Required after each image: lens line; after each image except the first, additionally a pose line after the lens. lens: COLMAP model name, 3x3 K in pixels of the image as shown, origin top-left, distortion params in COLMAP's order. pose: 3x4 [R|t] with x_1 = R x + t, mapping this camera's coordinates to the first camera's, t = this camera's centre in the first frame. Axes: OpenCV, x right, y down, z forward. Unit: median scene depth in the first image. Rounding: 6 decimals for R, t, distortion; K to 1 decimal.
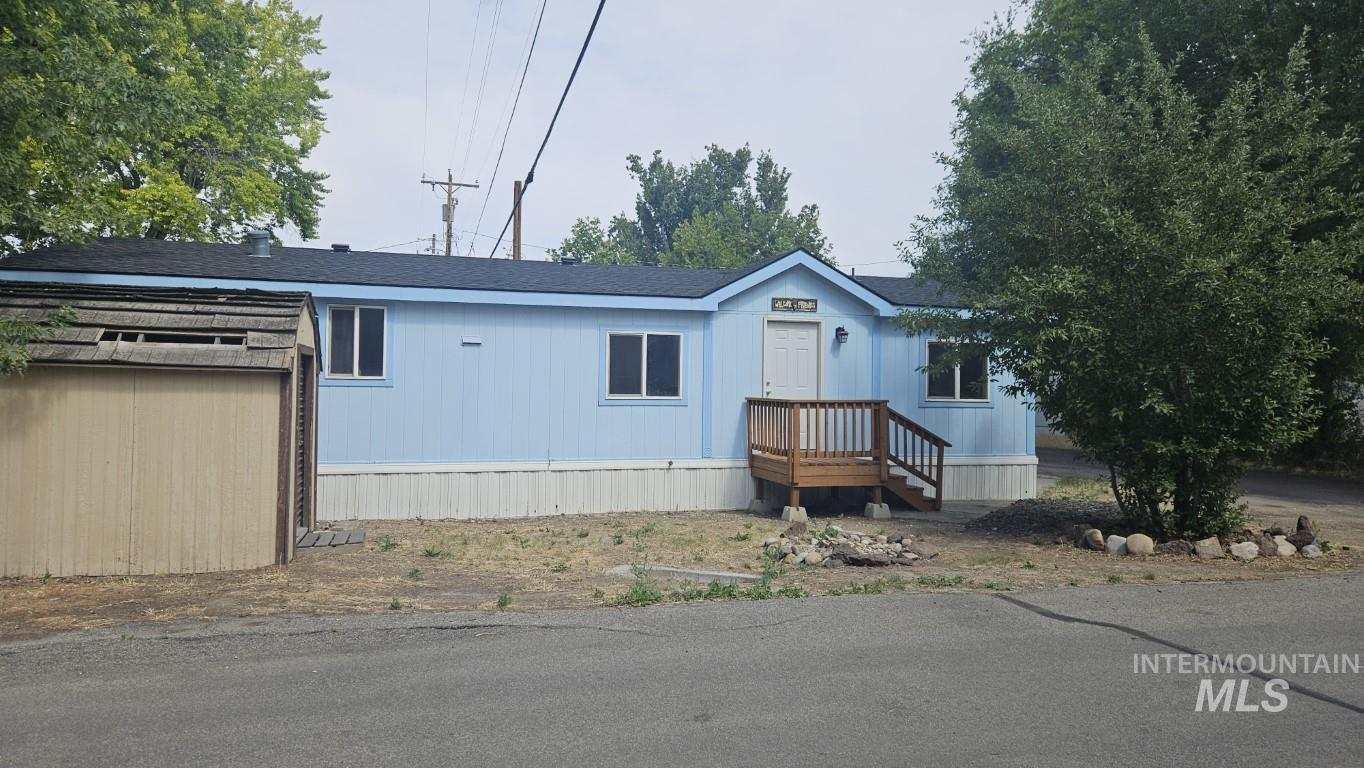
lens RADIAL K [[916.2, 0, 686.3], [0, 916.2, 369.2], [0, 0, 1]] dist [0.081845, -0.088600]
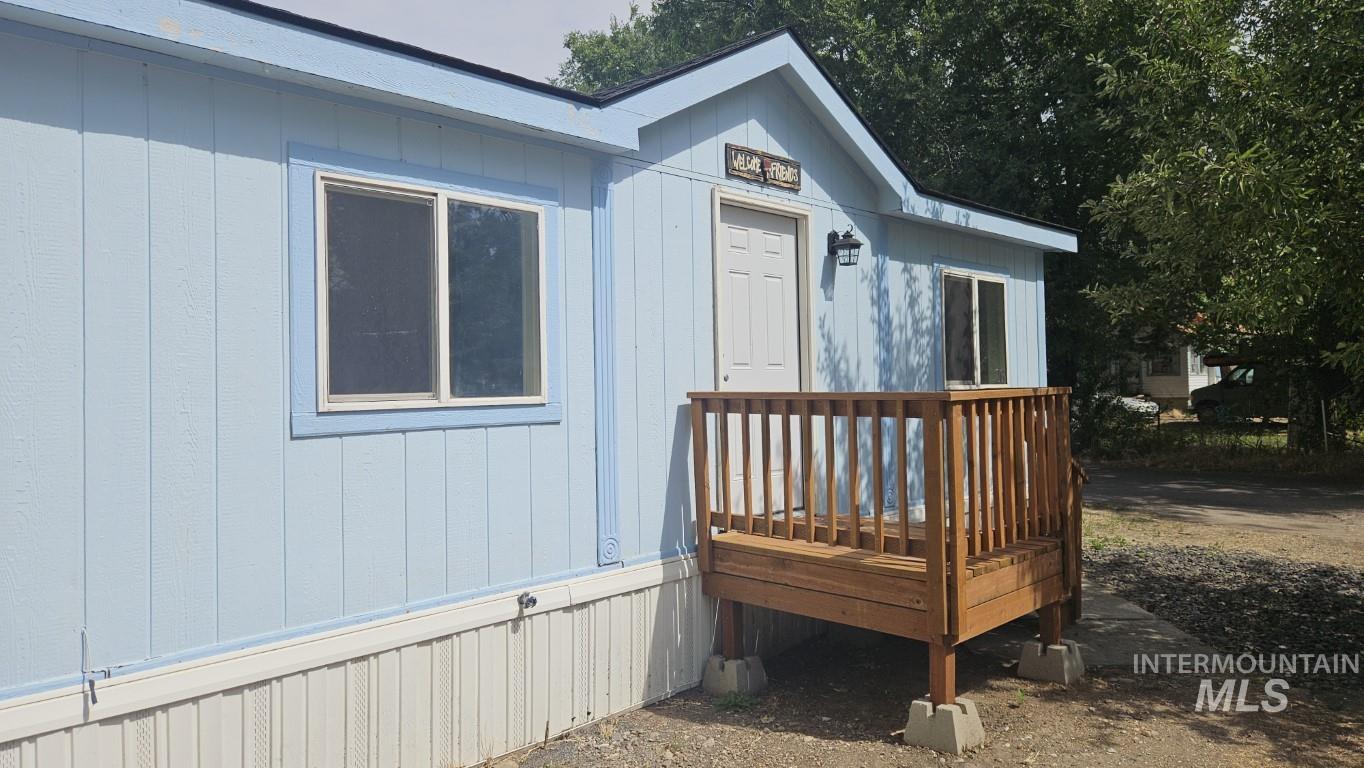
lens RADIAL K [[916.2, 0, 686.3], [0, 916.2, 369.2], [0, 0, 1]] dist [0.081845, -0.088600]
pose [[0.868115, -0.017079, 0.496069, -0.122977], [0.016742, 0.999847, 0.005126, 0.018437], [-0.496080, 0.003855, 0.868268, 0.653989]]
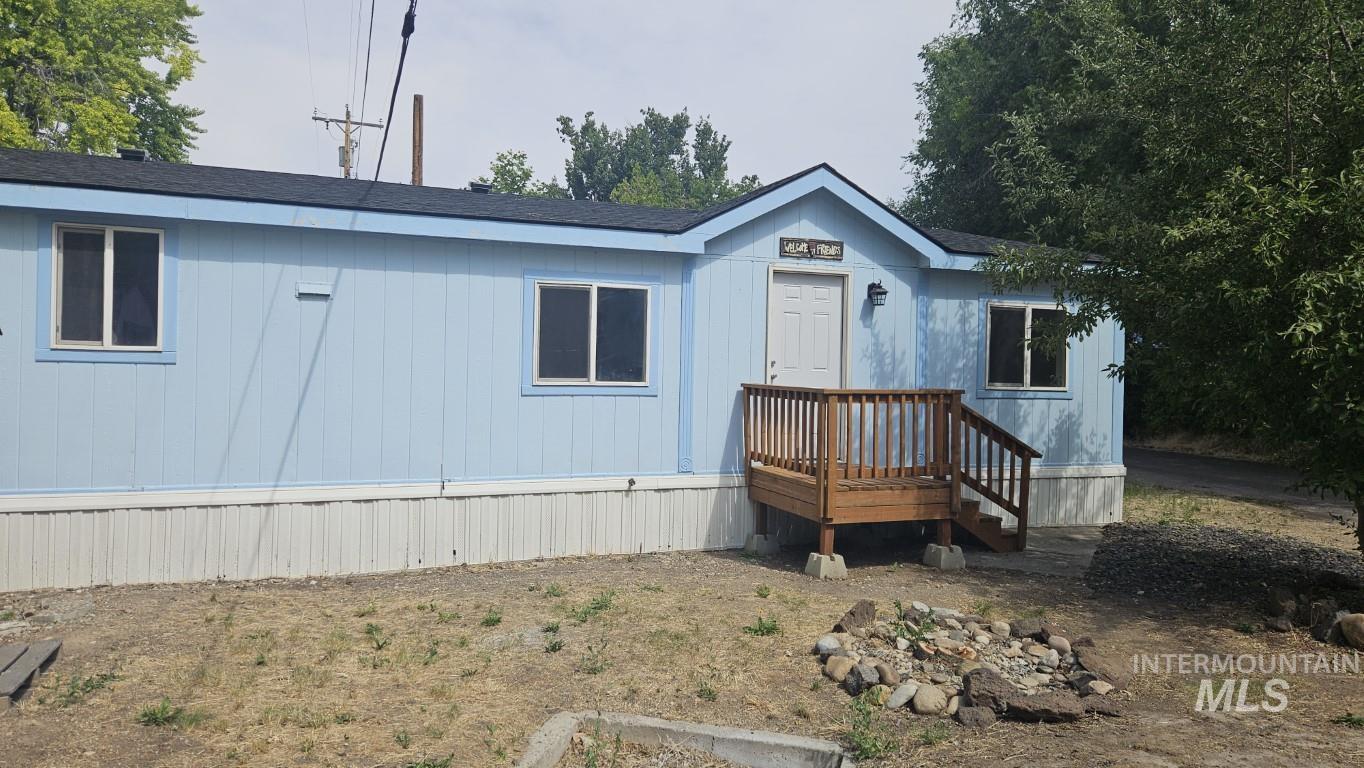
lens RADIAL K [[916.2, 0, 686.3], [0, 916.2, 369.2], [0, 0, 1]] dist [0.081845, -0.088600]
pose [[0.996970, 0.007979, 0.077370, -0.028150], [-0.009841, 0.999670, 0.023722, 0.004269], [-0.077156, -0.024412, 0.996720, 0.320385]]
